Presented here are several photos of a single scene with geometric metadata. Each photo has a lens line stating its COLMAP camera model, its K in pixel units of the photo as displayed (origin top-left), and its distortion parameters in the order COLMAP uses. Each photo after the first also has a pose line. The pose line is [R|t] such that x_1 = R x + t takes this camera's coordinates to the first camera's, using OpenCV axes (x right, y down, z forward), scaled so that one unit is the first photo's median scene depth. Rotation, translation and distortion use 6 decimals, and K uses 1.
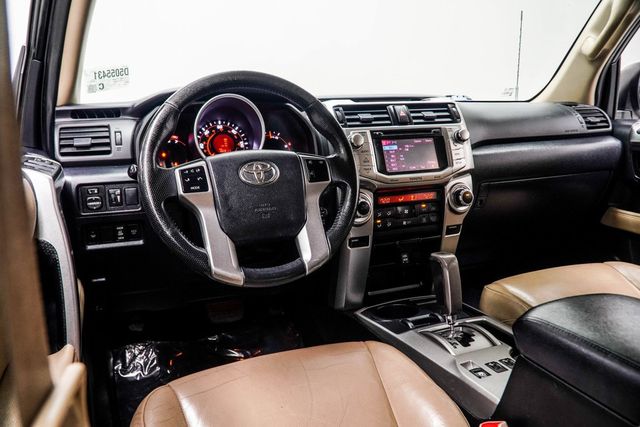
lens RADIAL K [[490.6, 0, 317.8], [0, 490.6, 210.3], [0, 0, 1]] dist [-0.048383, -0.005566]
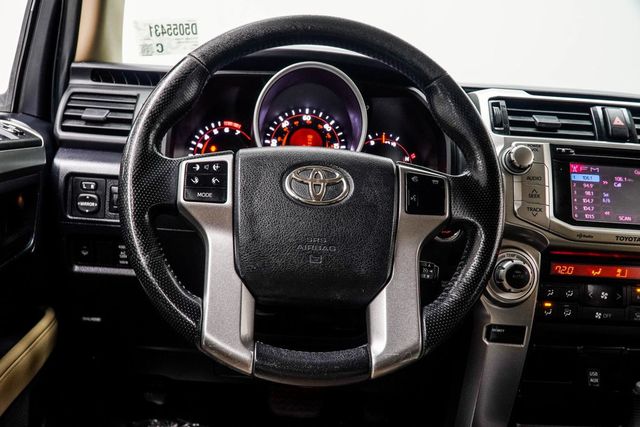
lens RADIAL K [[611.4, 0, 320.8], [0, 611.4, 217.6], [0, 0, 1]] dist [0.010963, 0.000000]
pose [[0.940558, 0.128628, -0.314335, 0.091697], [-0.151317, 0.987281, -0.048771, -0.002491], [0.304063, 0.093436, 0.948059, 0.251195]]
